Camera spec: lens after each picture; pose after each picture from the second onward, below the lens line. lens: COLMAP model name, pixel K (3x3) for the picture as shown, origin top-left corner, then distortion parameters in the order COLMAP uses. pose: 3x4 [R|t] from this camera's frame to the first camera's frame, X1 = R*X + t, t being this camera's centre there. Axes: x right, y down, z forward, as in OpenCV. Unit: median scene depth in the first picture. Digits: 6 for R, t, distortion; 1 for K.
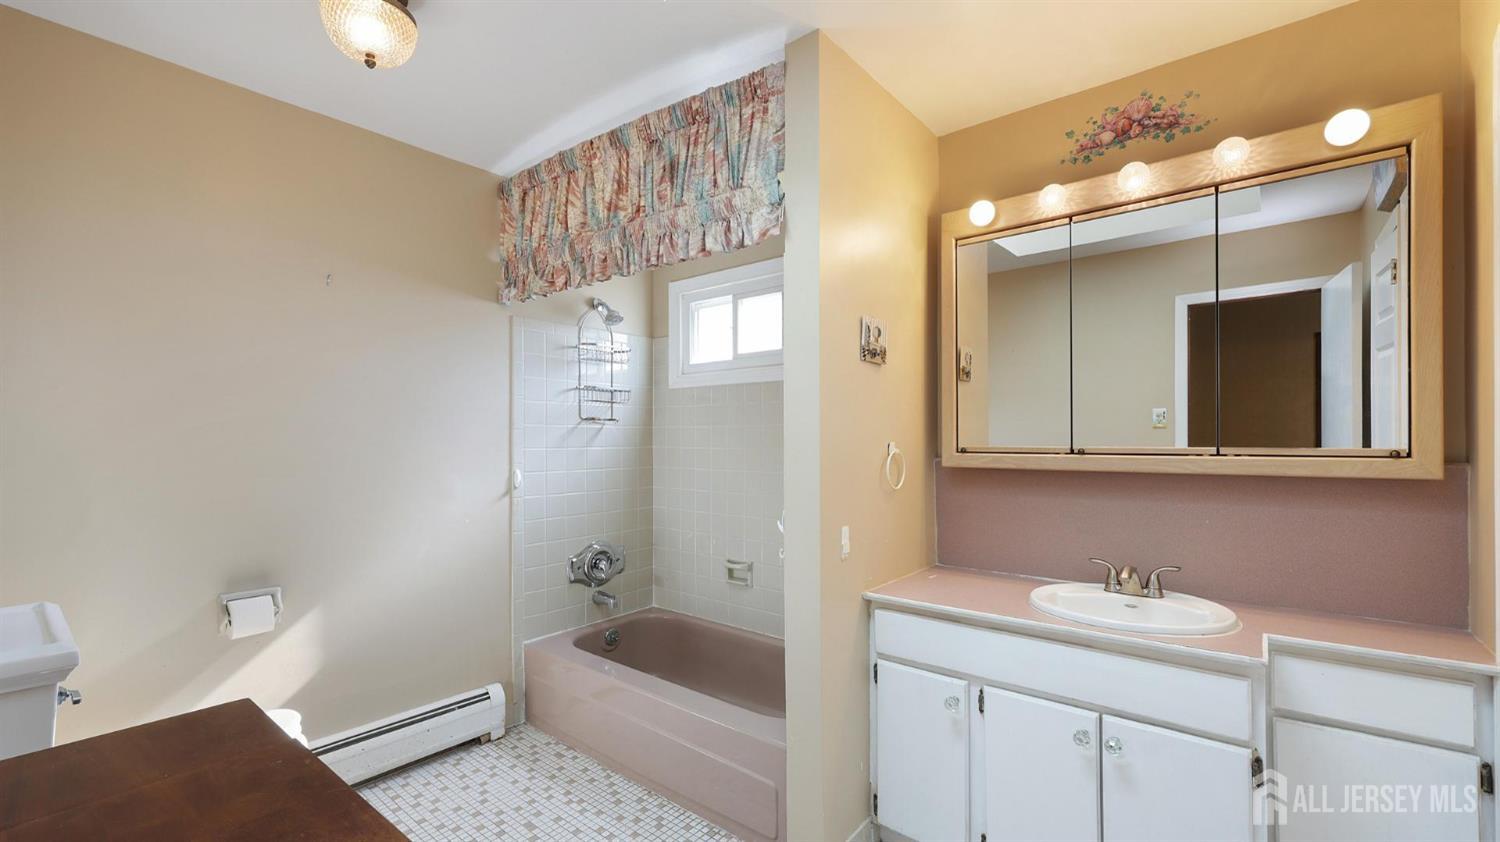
lens RADIAL K [[618.0, 0, 745.3], [0, 618.0, 434.1], [0, 0, 1]] dist [0.003089, 0.000064]
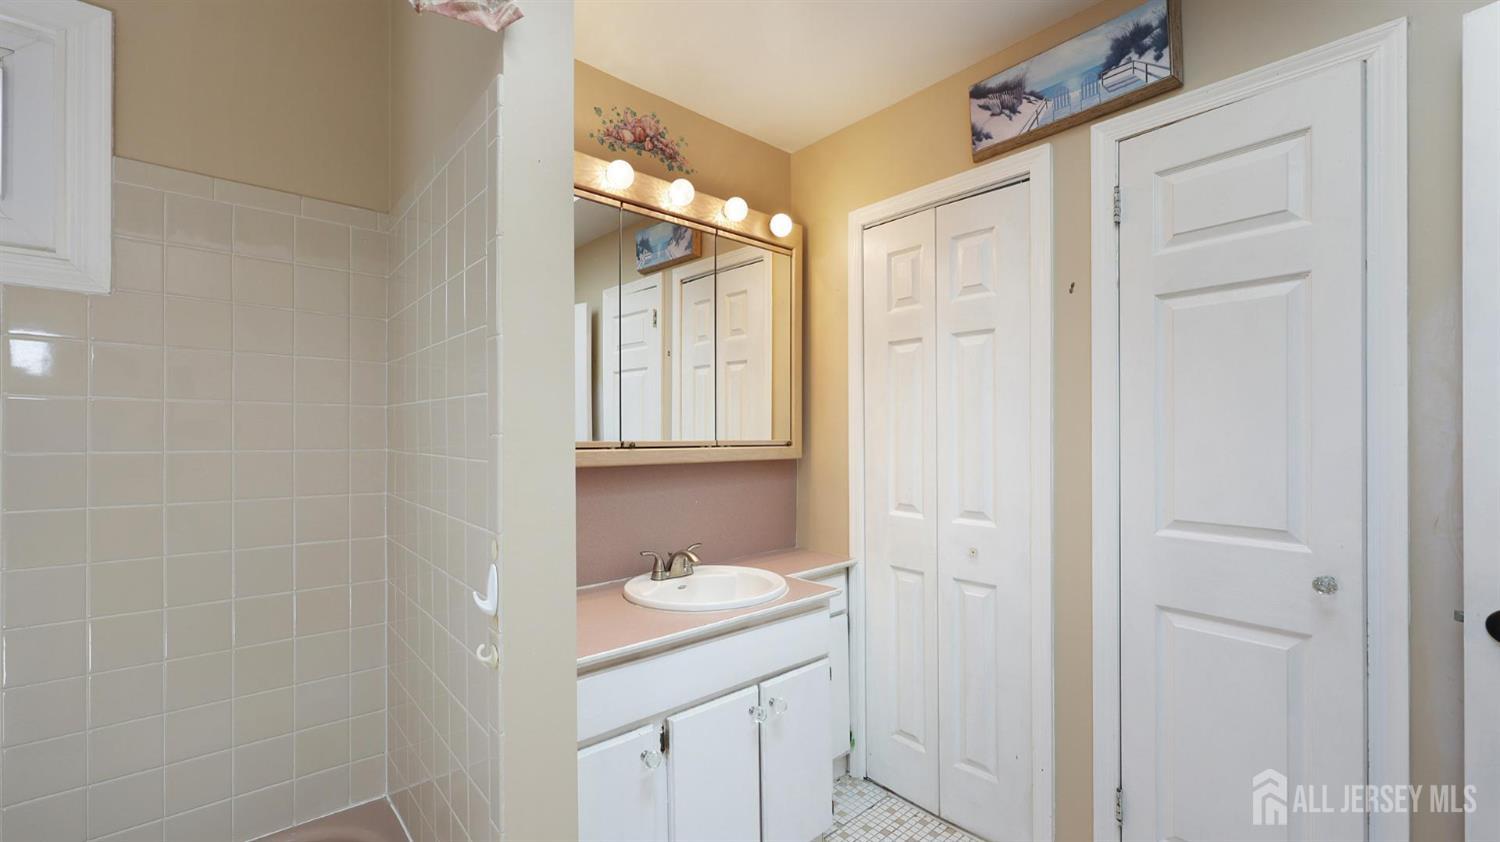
lens RADIAL K [[618.0, 0, 746.4], [0, 618.0, 429.9], [0, 0, 1]] dist [0.003089, 0.000064]
pose [[0.142245, 0.010234, 0.989779, -0.410826], [-0.012133, 0.999889, -0.008595, 0.009673], [-0.989757, -0.010787, 0.142354, 0.696247]]
